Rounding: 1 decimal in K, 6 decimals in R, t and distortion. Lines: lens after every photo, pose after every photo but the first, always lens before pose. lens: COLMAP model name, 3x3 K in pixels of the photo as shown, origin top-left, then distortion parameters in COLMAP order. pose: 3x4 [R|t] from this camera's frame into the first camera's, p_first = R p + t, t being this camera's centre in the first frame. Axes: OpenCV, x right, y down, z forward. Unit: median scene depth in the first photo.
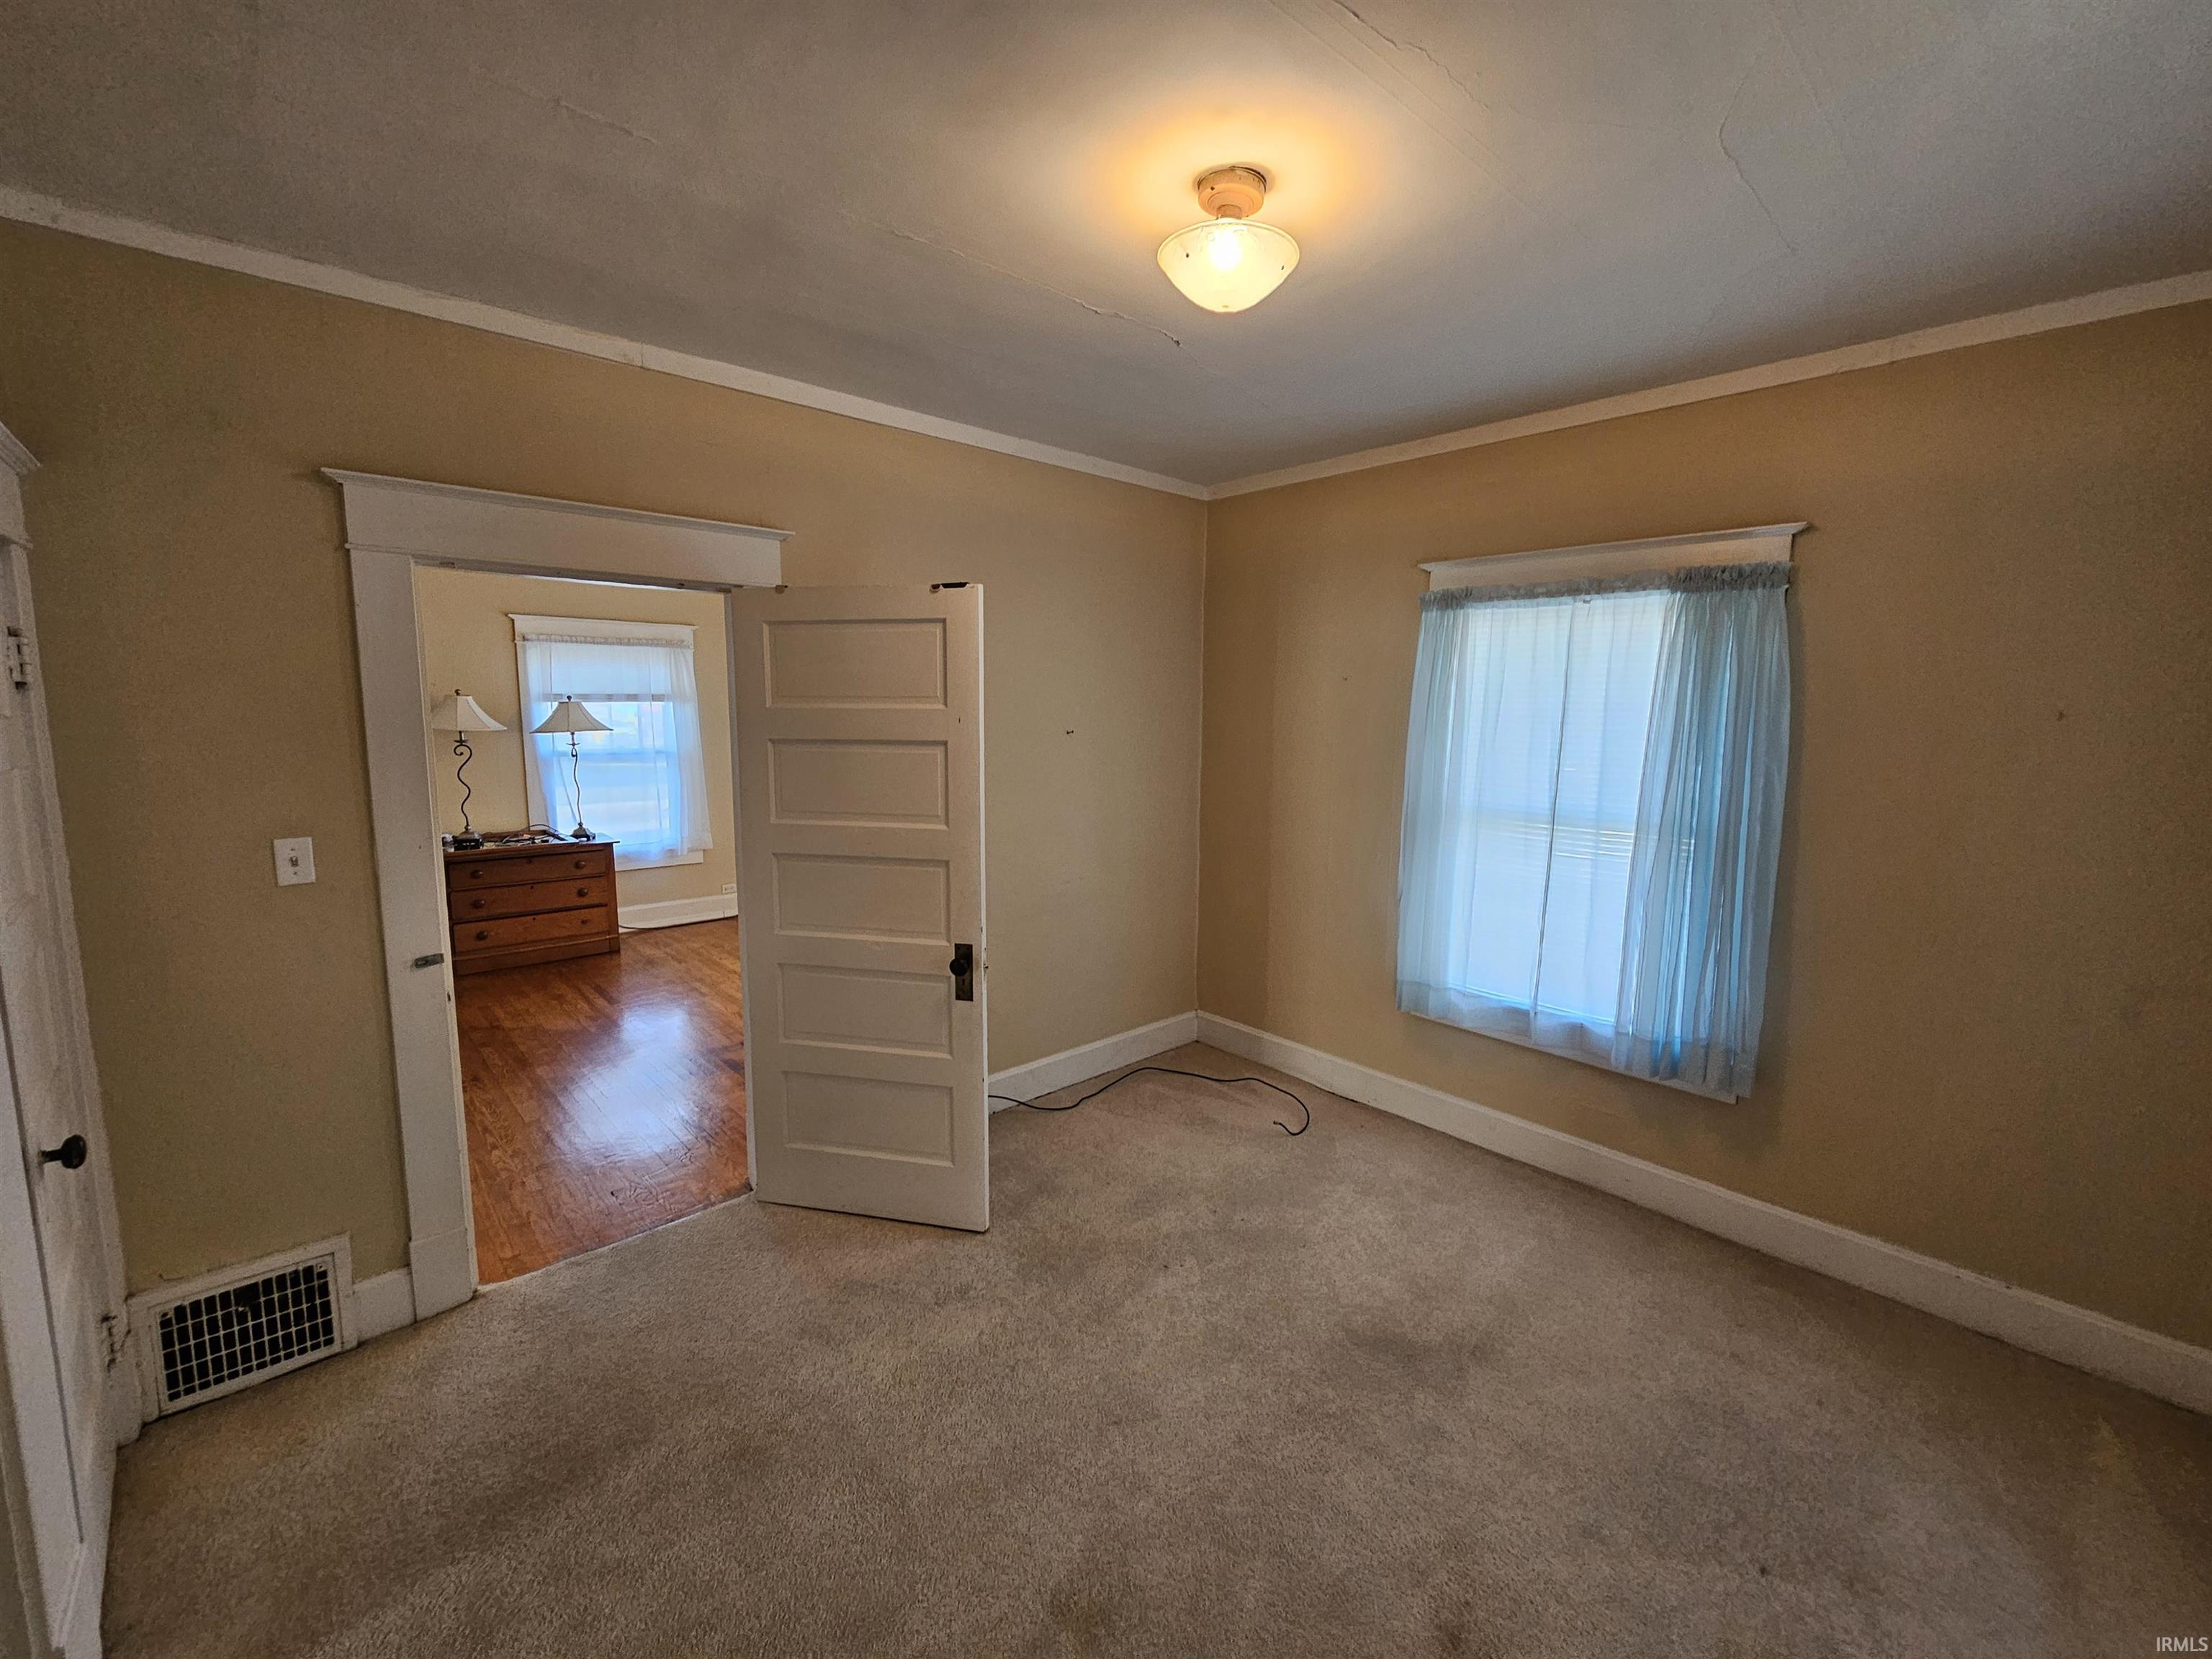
lens RADIAL K [[914.3, 0, 1110.6], [0, 914.3, 819.9], [0, 0, 1]] dist [0.003442, 0.000359]
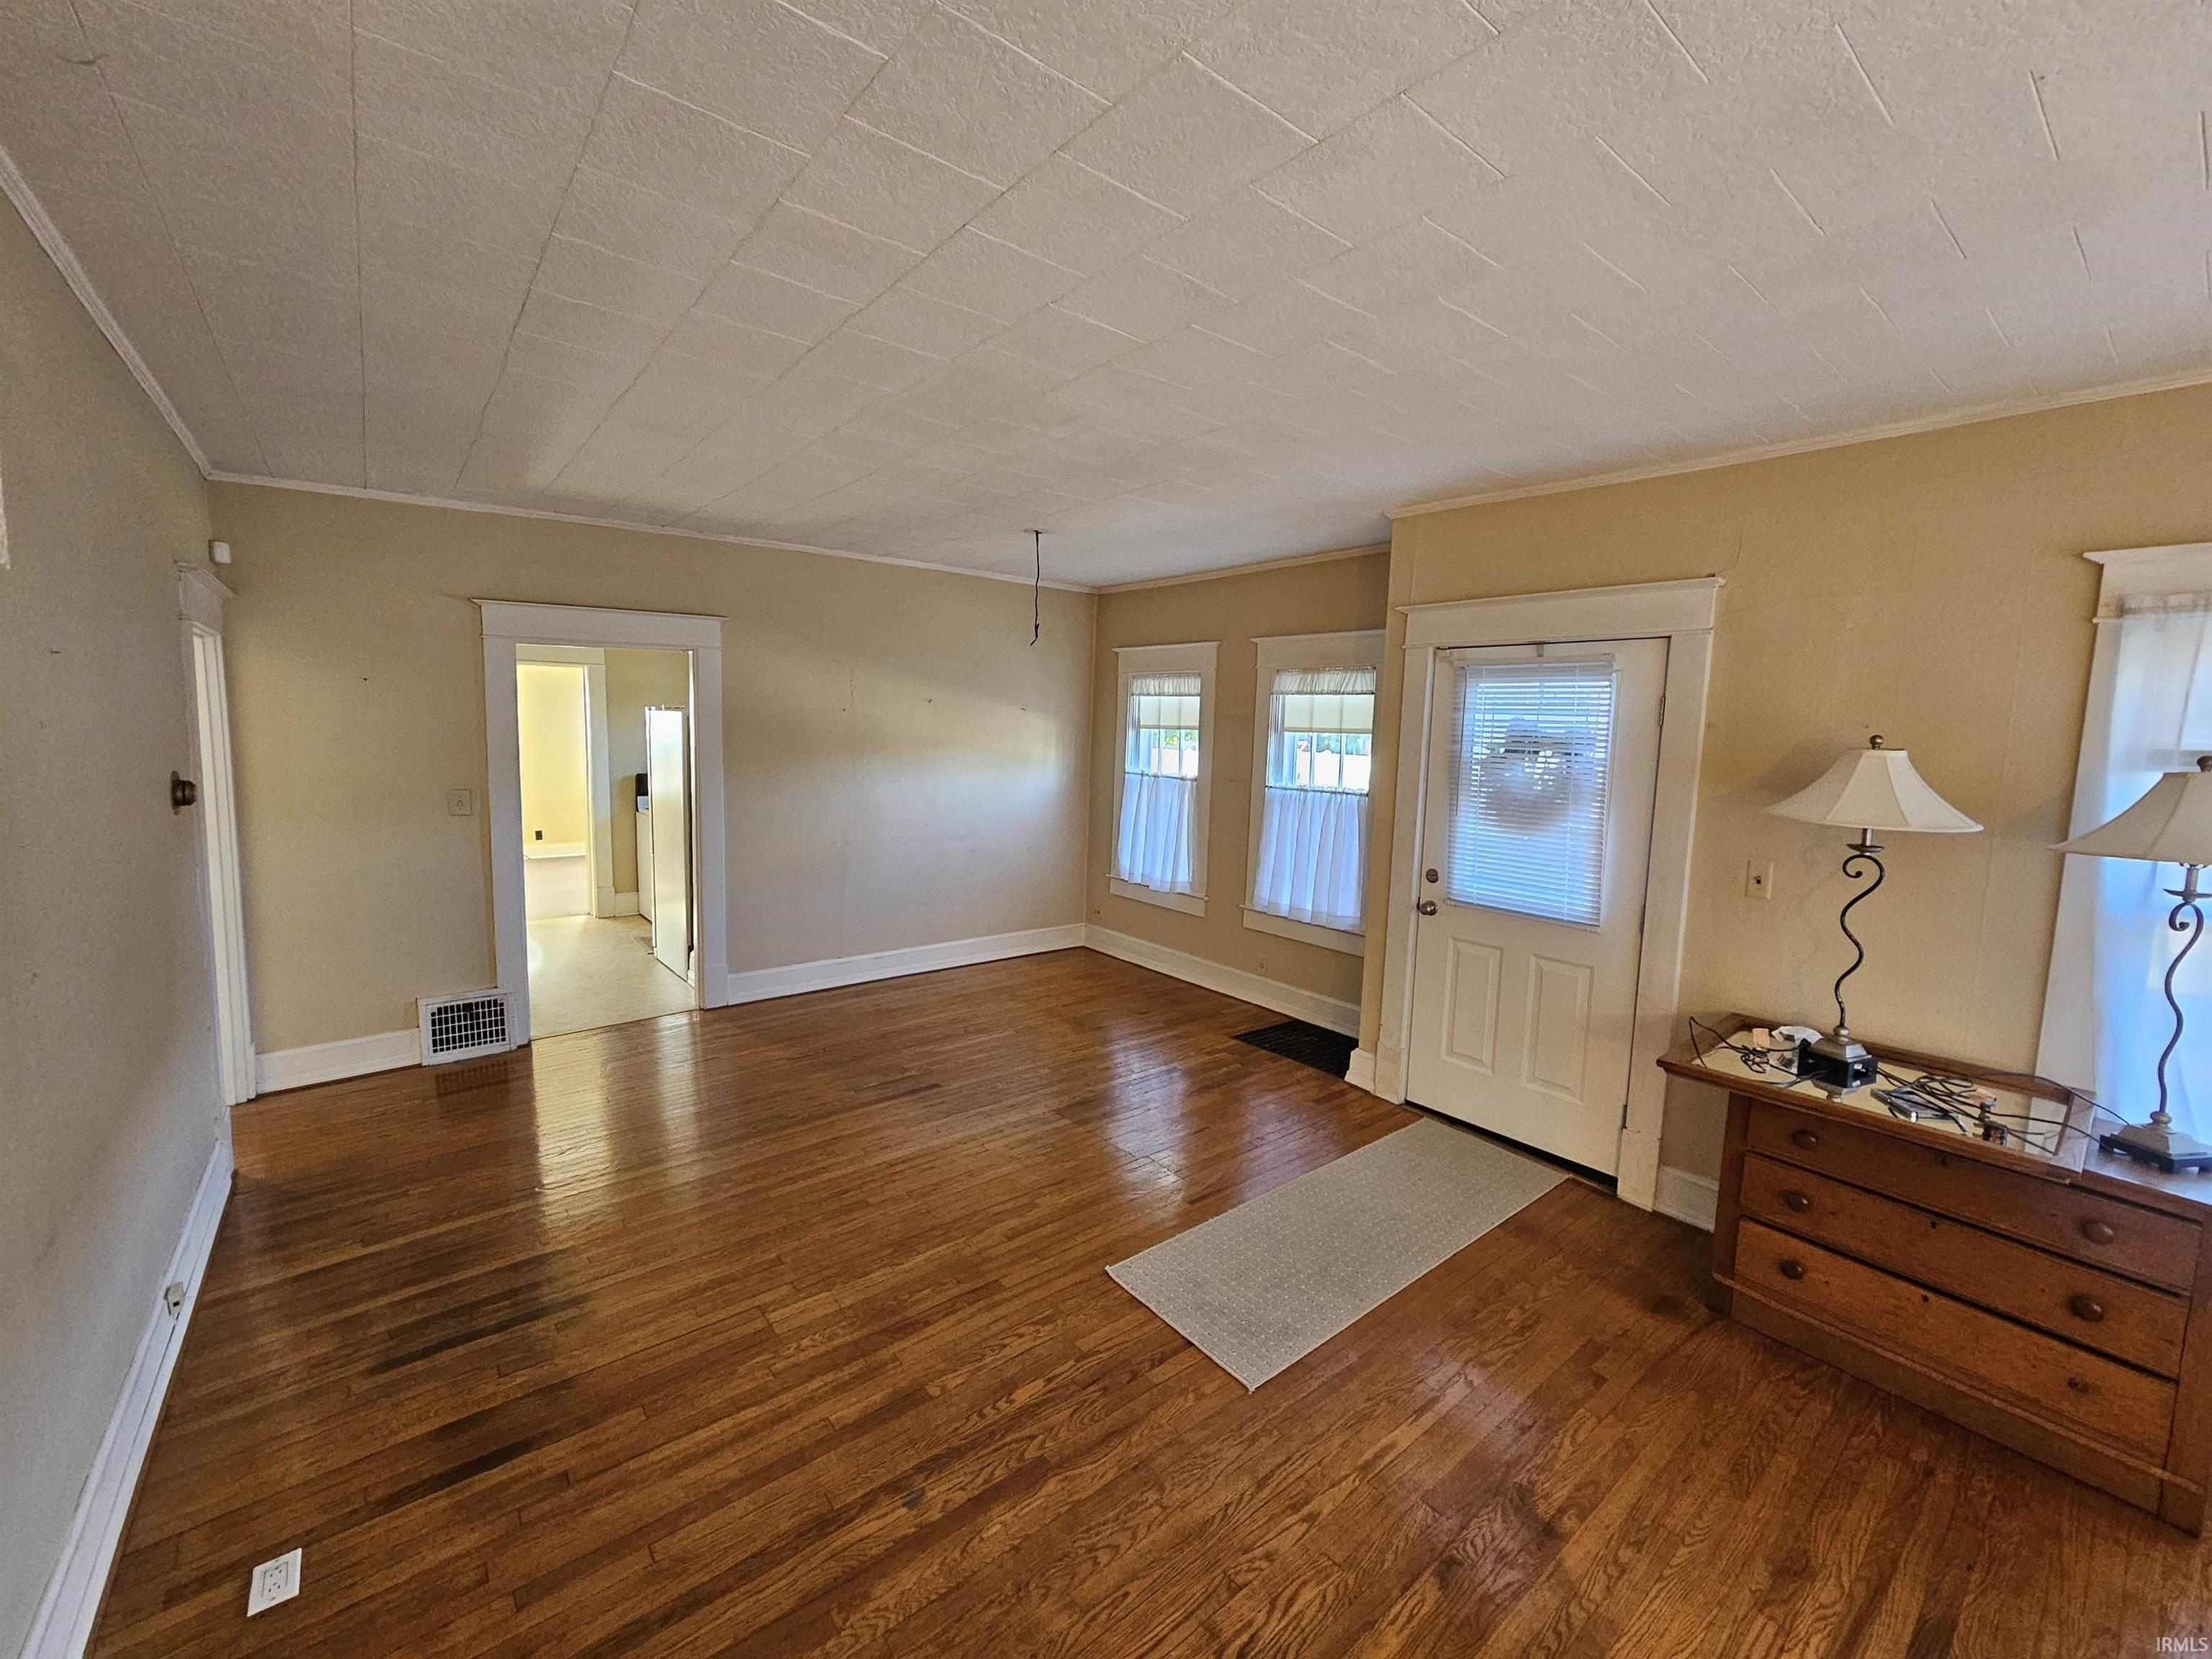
lens RADIAL K [[914.3, 0, 1110.6], [0, 914.3, 819.9], [0, 0, 1]] dist [0.003442, 0.000359]
pose [[-0.055317, 0.095229, -0.993917, -0.223955], [-0.153737, 0.982758, 0.102716, -0.086294], [0.986562, 0.158484, -0.039723, 0.622570]]
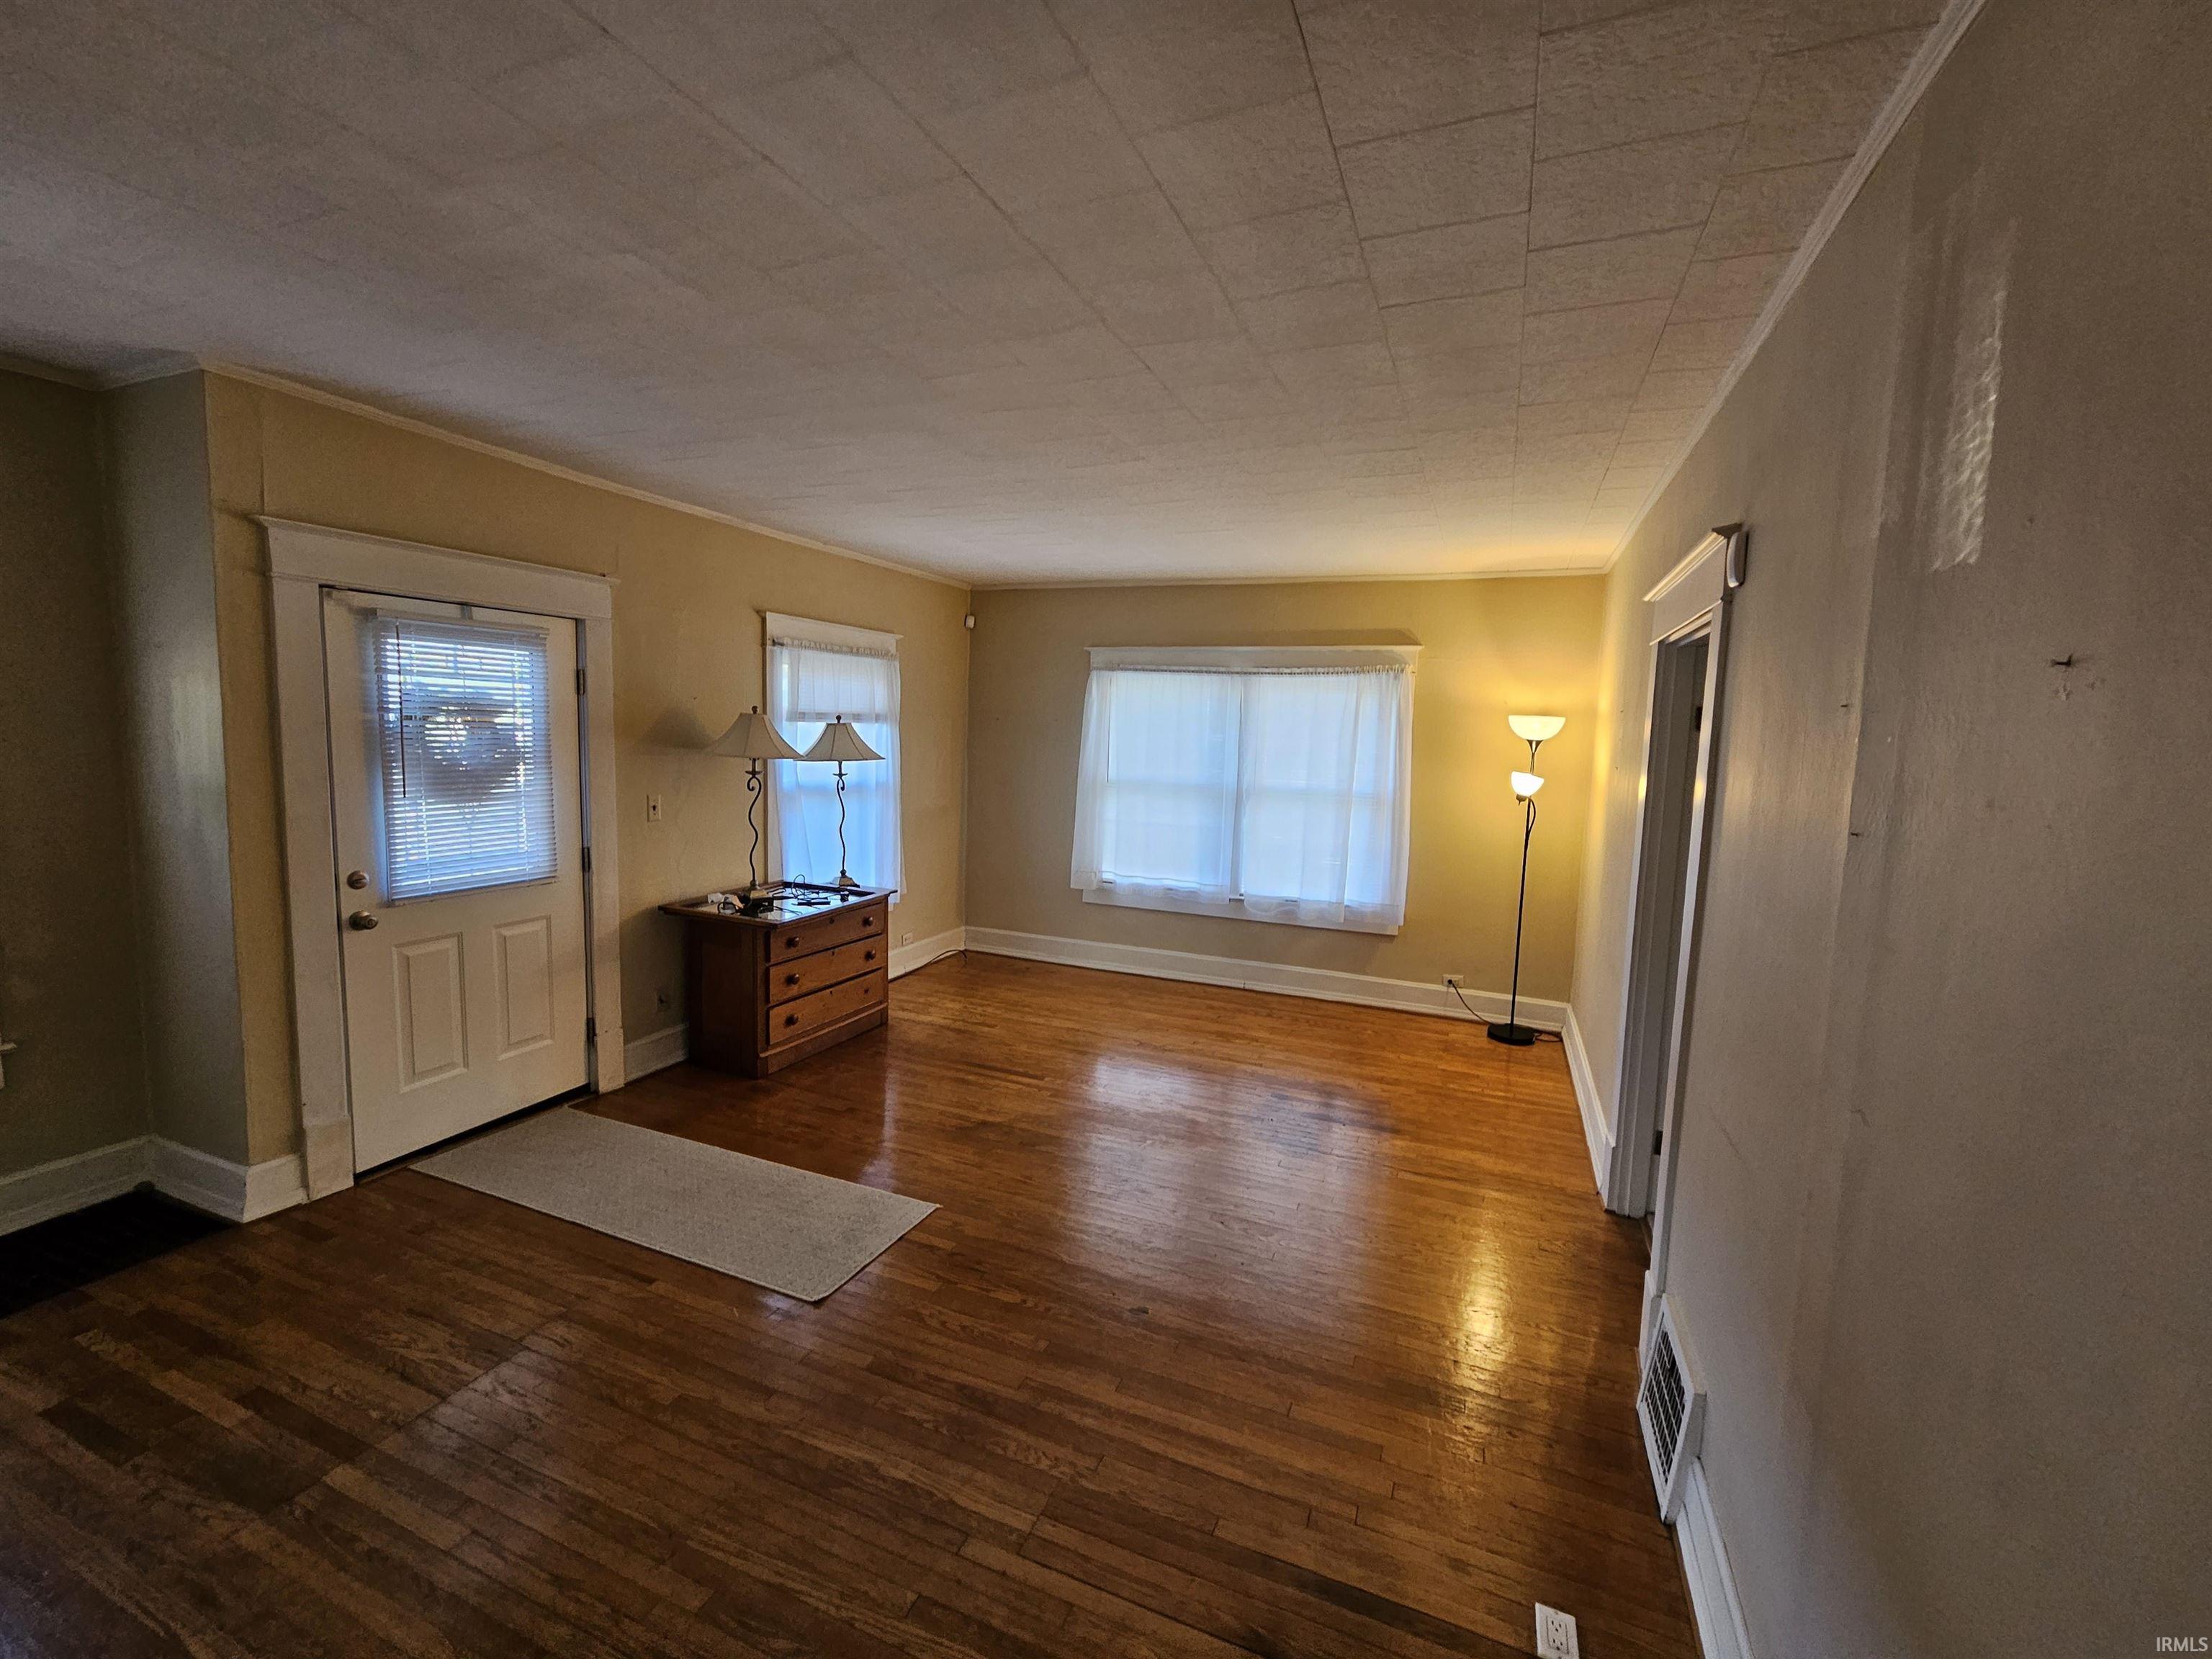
lens RADIAL K [[914.3, 0, 1110.6], [0, 914.3, 819.9], [0, 0, 1]] dist [0.003442, 0.000359]
pose [[0.906191, -0.023328, 0.422224, -0.738416], [0.028511, 0.999576, -0.005966, -0.031461], [-0.421905, 0.017444, 0.906472, 0.163753]]
